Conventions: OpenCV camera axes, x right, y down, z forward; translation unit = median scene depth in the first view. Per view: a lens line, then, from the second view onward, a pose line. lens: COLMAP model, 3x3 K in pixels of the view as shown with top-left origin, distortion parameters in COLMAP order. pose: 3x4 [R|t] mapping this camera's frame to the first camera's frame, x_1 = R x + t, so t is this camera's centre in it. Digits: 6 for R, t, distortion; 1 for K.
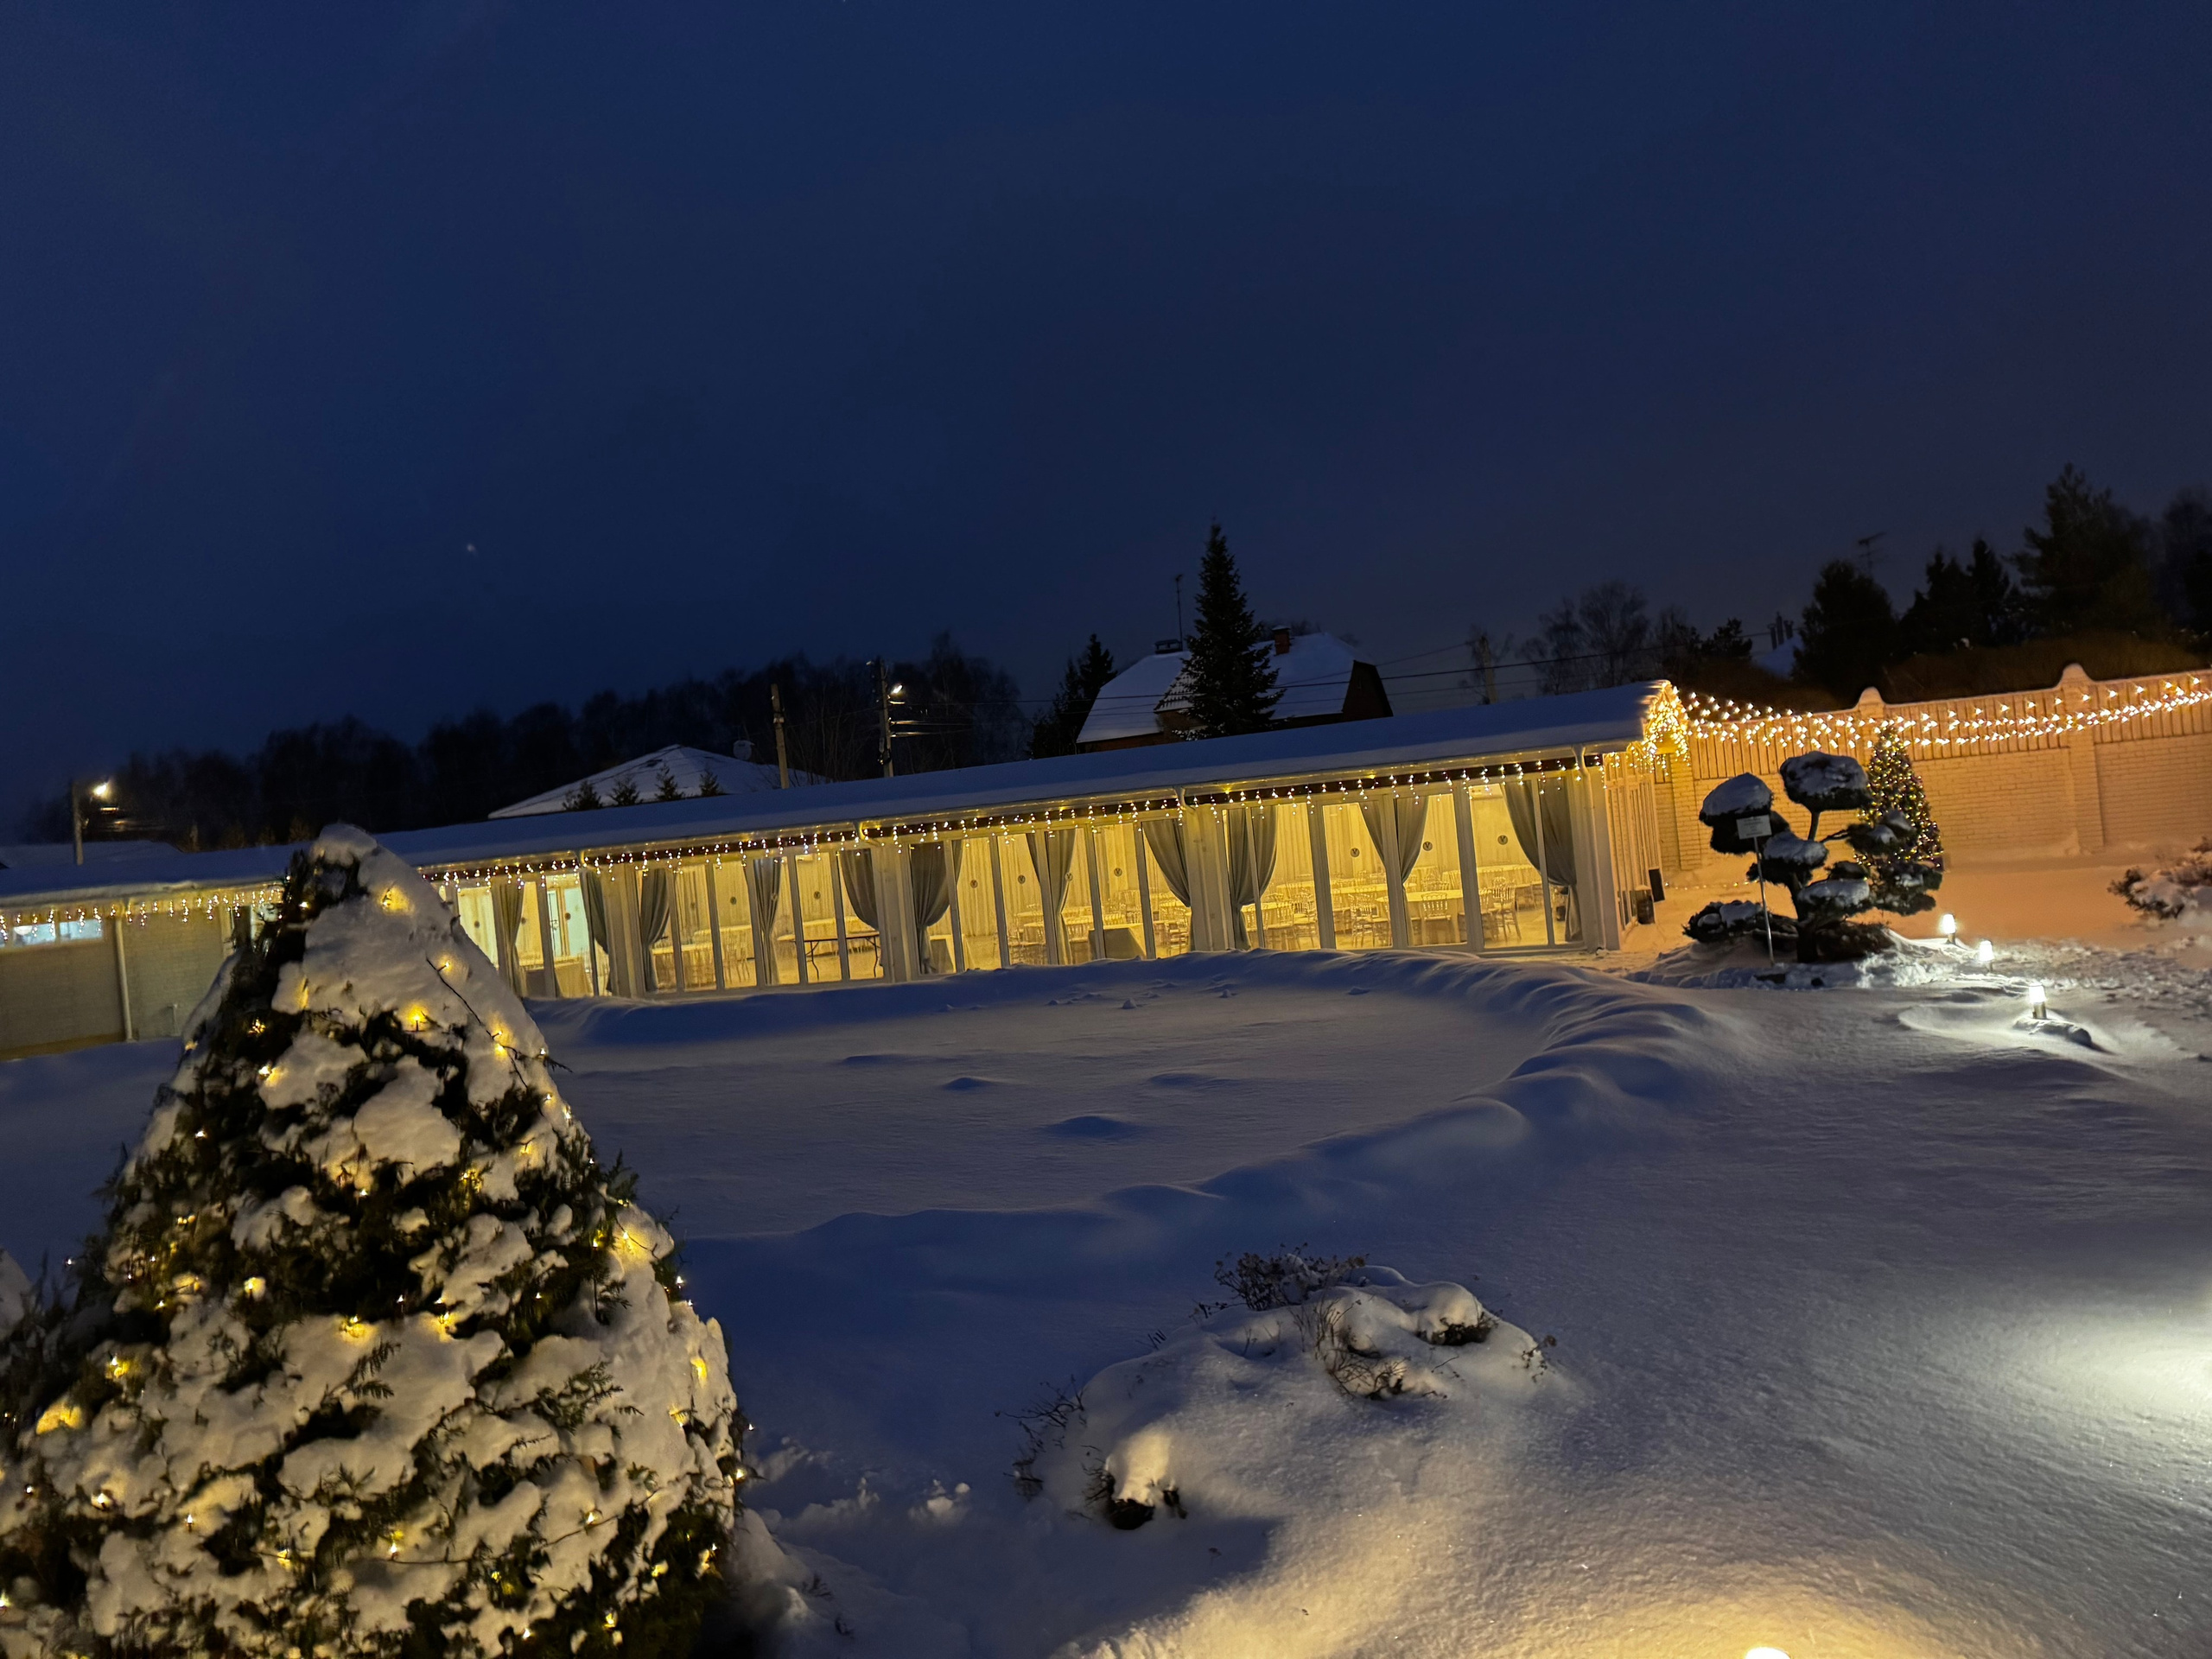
lens RADIAL K [[1535.9, 0, 1117.9], [0, 1535.9, 803.4], [0, 0, 1]] dist [0.113065, -0.158609]
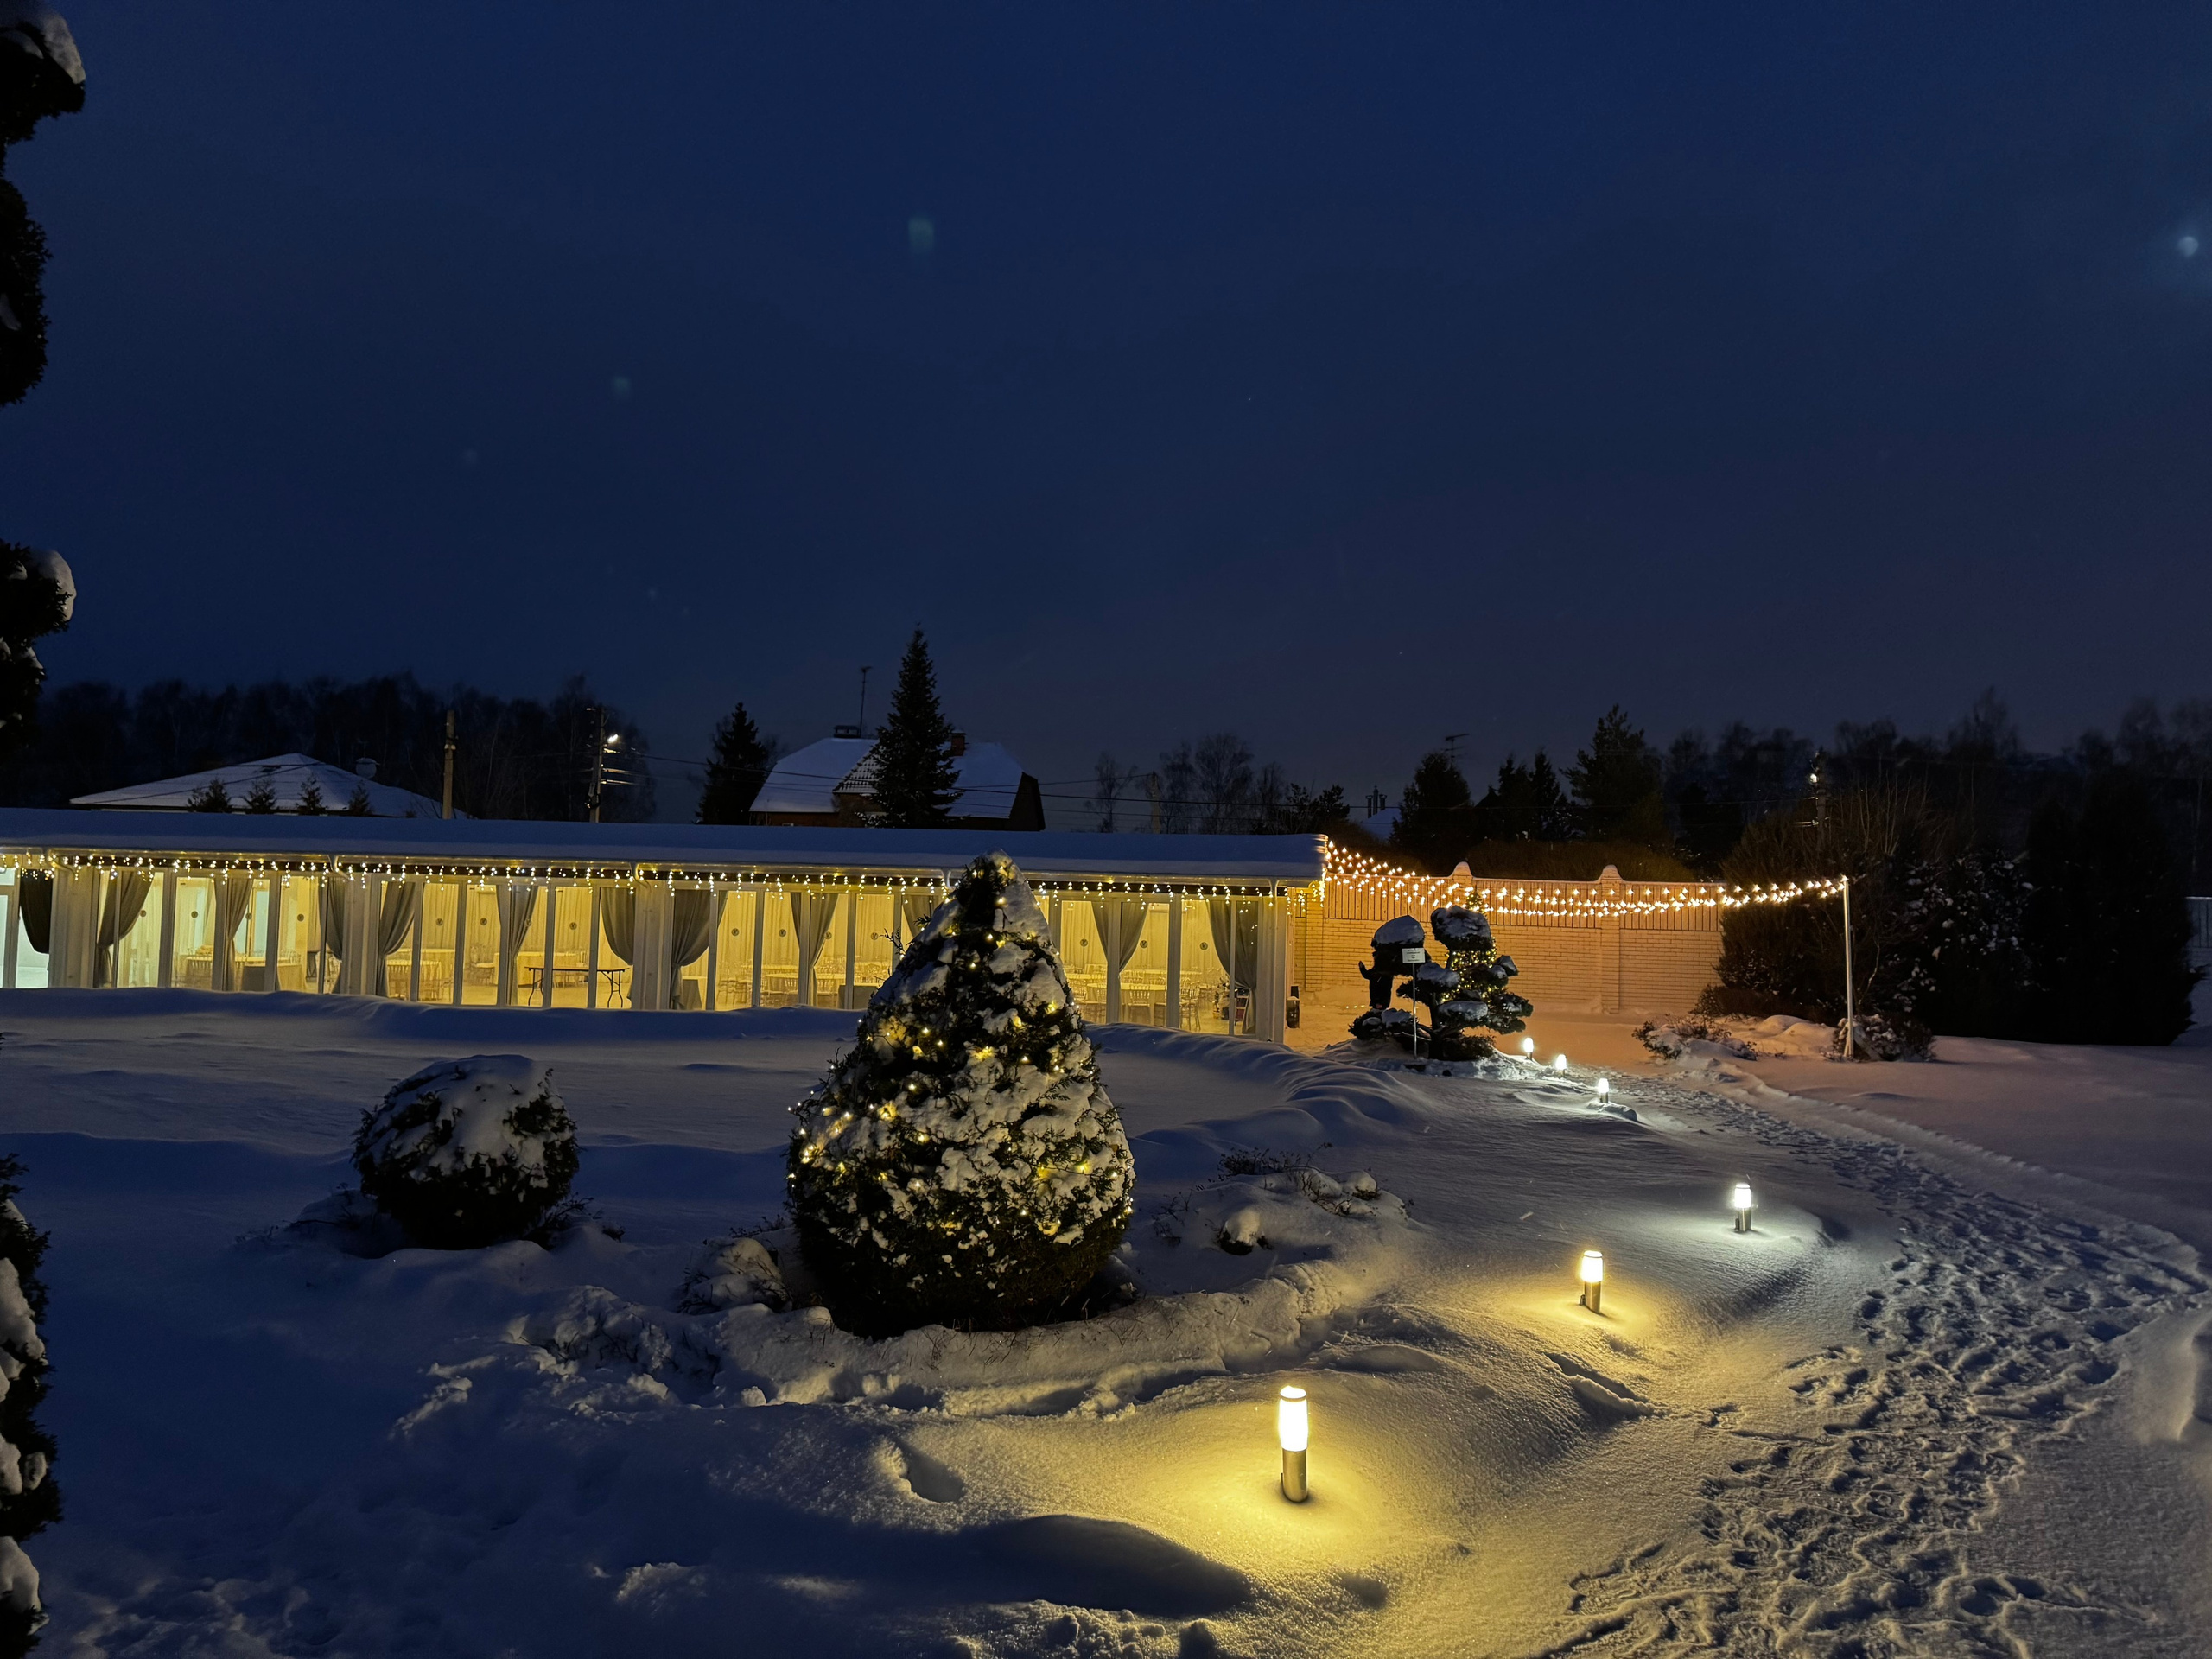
lens RADIAL K [[1538.5, 0, 1106.0], [0, 1538.5, 829.5], [0, 0, 1]] dist [0.126619, -0.167219]
pose [[0.958767, 0.136590, 0.249218, -0.123483], [-0.125144, 0.990244, -0.061286, 0.014029], [-0.255158, 0.027571, 0.966506, -0.146233]]
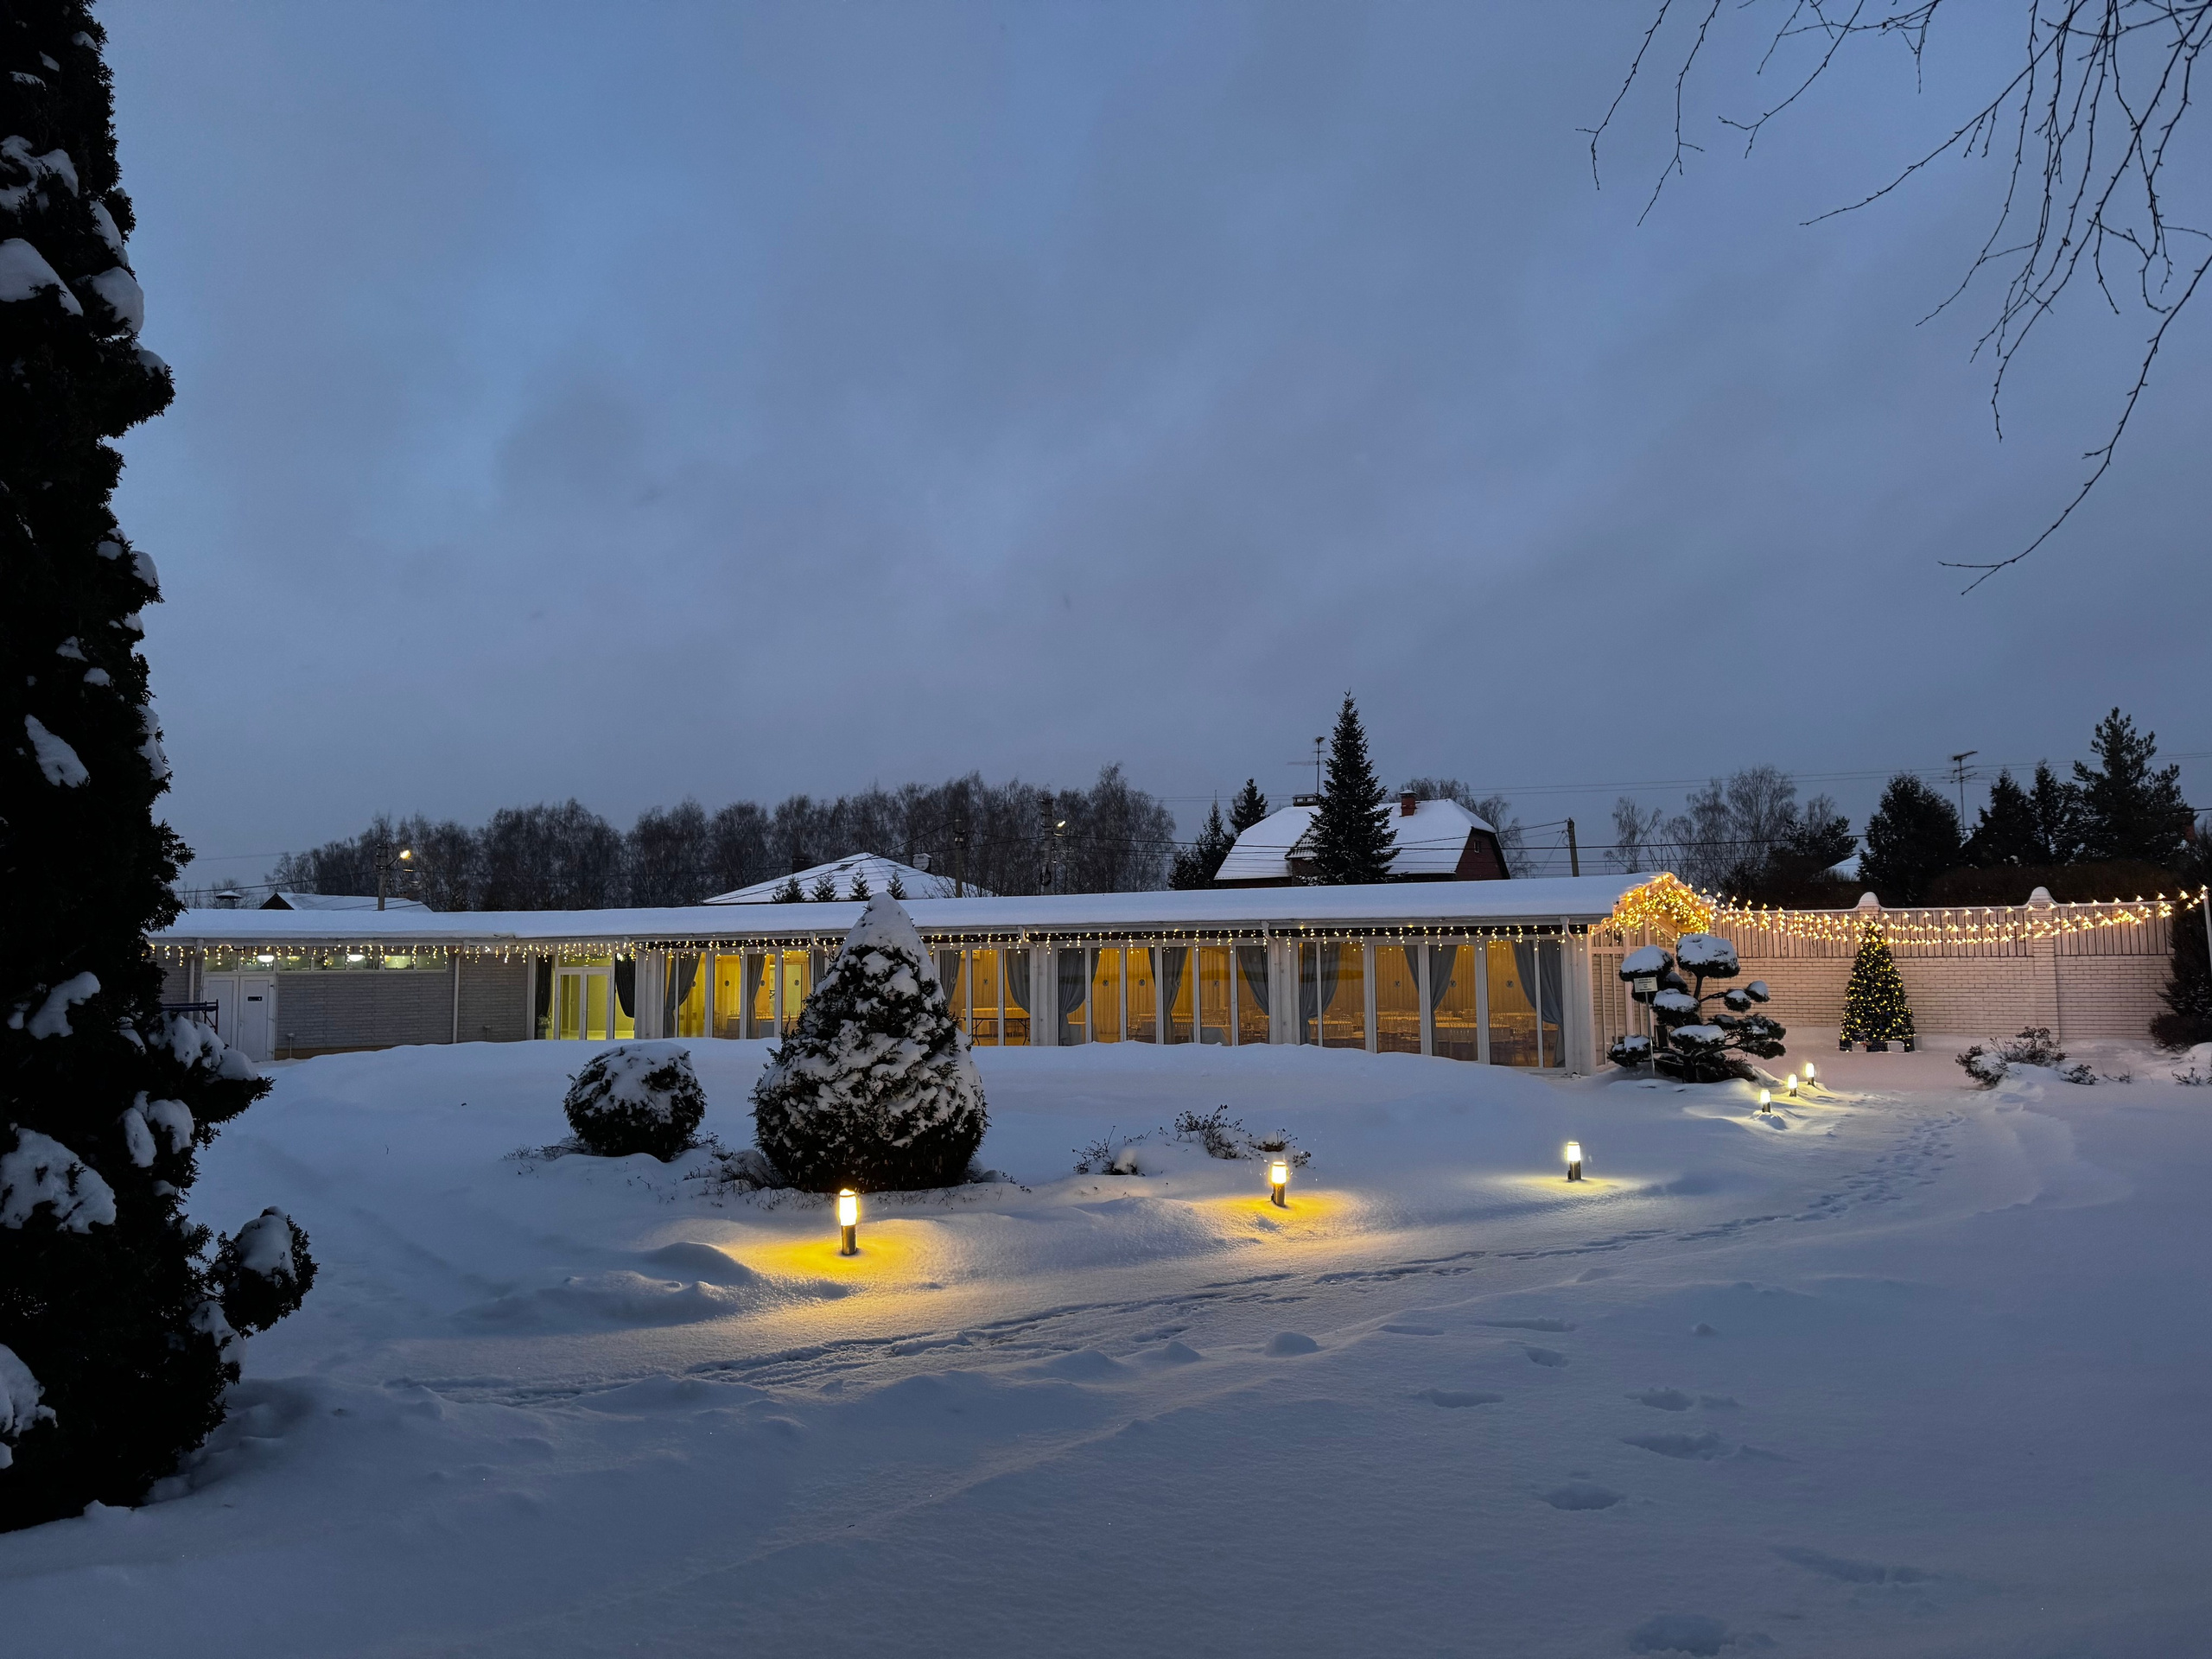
lens RADIAL K [[1538.5, 0, 1106.0], [0, 1538.5, 829.5], [0, 0, 1]] dist [0.126619, -0.167219]
pose [[0.990544, 0.079741, -0.111638, 0.041237], [-0.087253, 0.994122, -0.064101, 0.006789], [0.105871, 0.073236, 0.991679, -0.294477]]
